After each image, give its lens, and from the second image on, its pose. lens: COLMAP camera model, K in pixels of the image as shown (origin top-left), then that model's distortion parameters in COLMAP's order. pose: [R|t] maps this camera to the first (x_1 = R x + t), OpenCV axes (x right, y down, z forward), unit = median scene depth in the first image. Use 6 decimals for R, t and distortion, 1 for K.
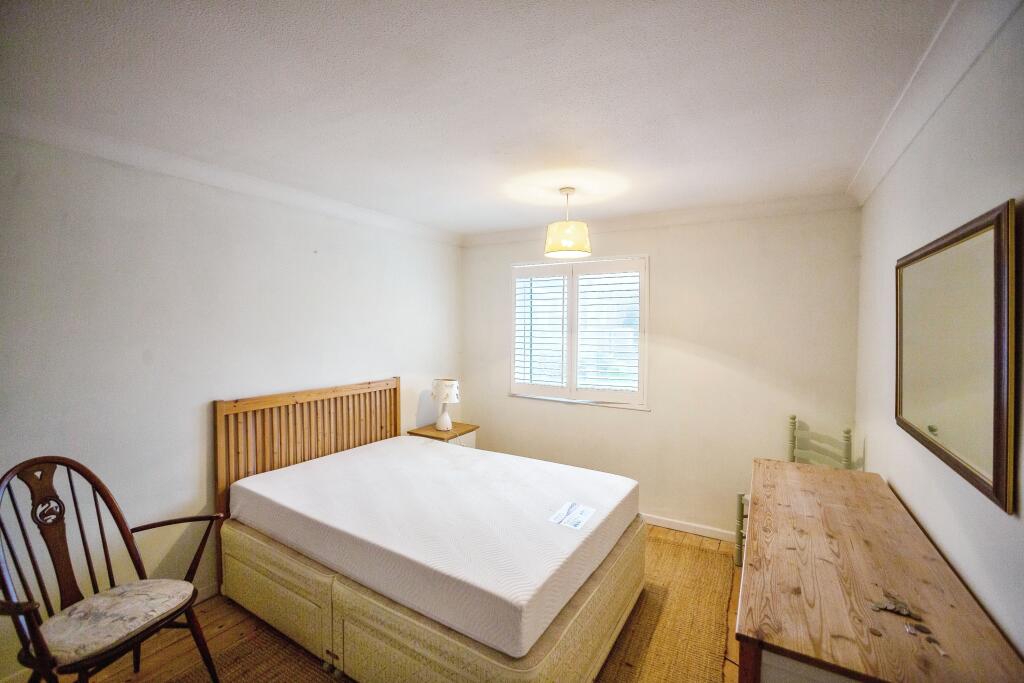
lens RADIAL K [[434.7, 0, 509.8], [0, 434.7, 329.4], [0, 0, 1]] dist [-0.026163, 0.000086]
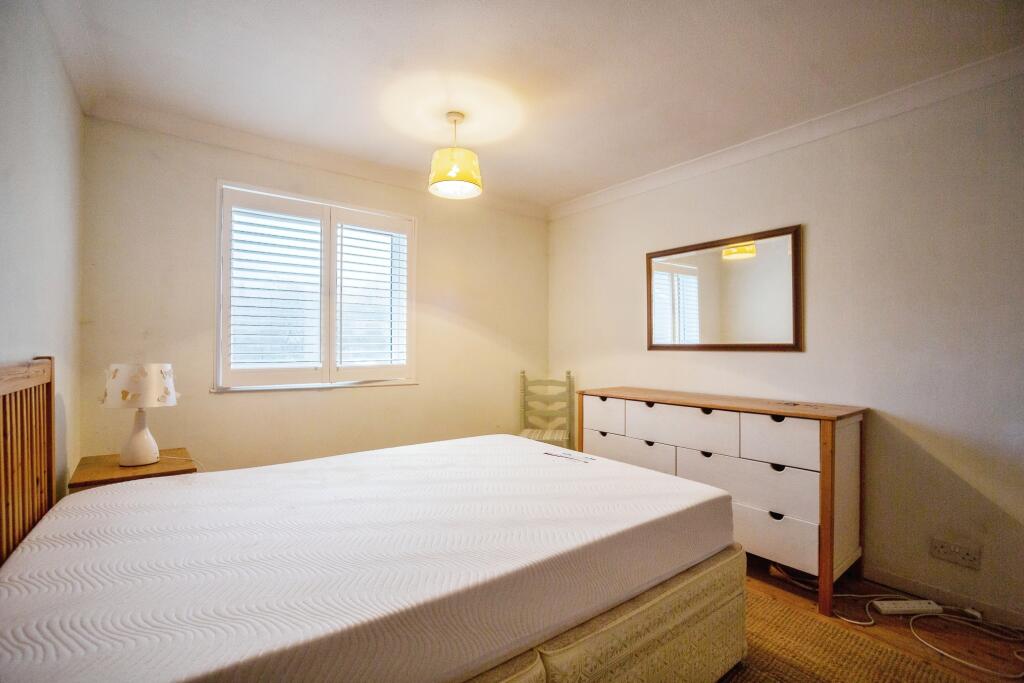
lens RADIAL K [[445.4, 0, 512.0], [0, 445.4, 341.5], [0, 0, 1]] dist [-0.031641, -0.000021]
pose [[0.370938, 0.007078, 0.928631, -0.640189], [0.010381, 0.999877, -0.011768, 0.139329], [-0.928600, 0.014005, 0.370819, 0.576055]]
